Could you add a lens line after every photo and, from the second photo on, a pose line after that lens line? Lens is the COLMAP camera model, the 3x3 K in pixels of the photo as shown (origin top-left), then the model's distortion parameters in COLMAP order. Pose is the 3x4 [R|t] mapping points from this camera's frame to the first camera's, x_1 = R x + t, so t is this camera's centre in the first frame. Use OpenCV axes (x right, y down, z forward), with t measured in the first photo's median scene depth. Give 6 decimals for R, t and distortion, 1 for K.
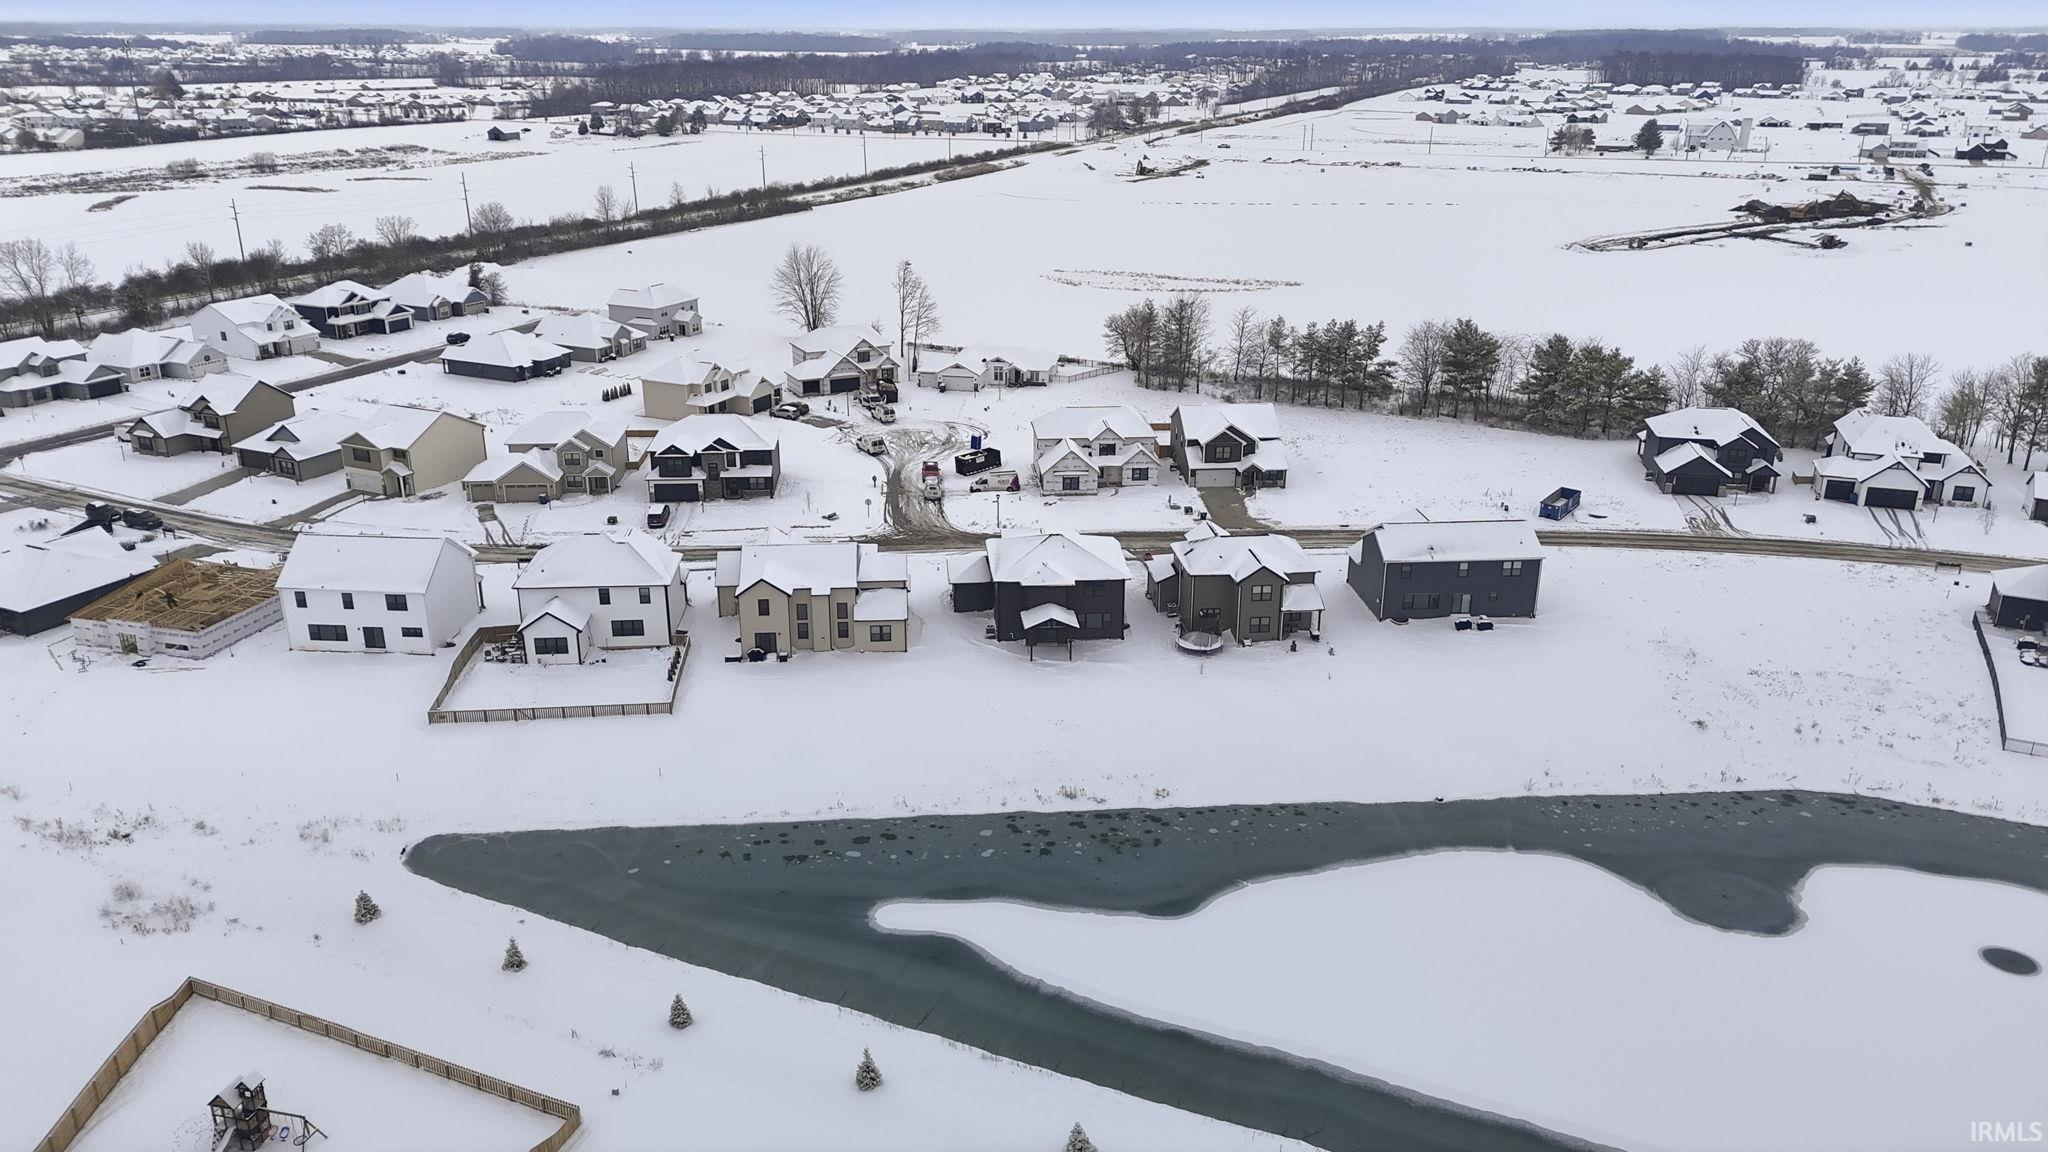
lens RADIAL K [[1516.7, 0, 1024.0], [0, 1516.7, 576.0], [0, 0, 1]] dist [0.058561, -0.064514]
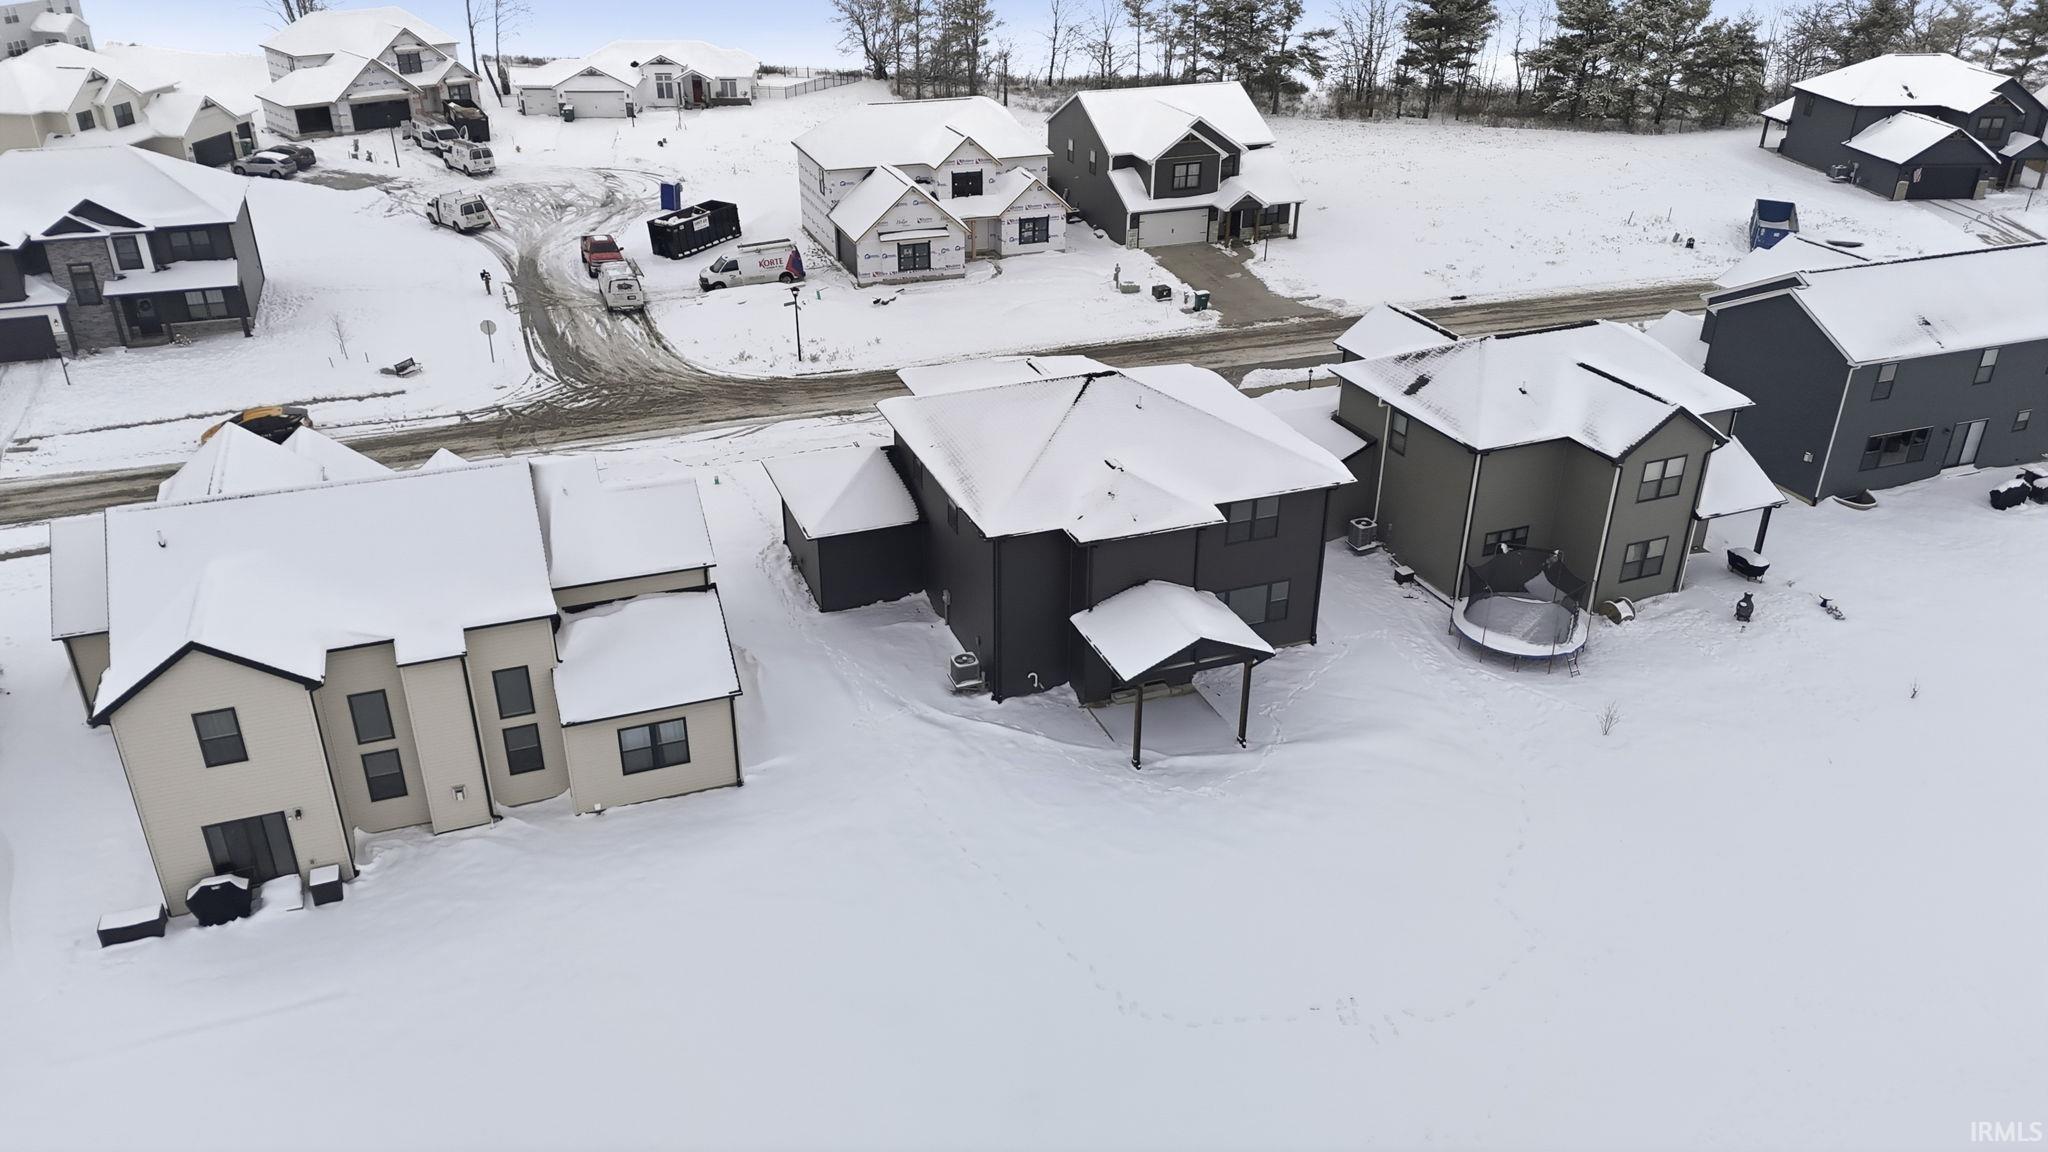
lens RADIAL K [[1516.7, 0, 1024.0], [0, 1516.7, 576.0], [0, 0, 1]] dist [0.058561, -0.064514]
pose [[0.960005, -0.123780, 0.251137, -0.069310], [0.090663, 0.986071, 0.139440, -0.023803], [-0.264899, -0.111094, 0.957855, 0.495931]]
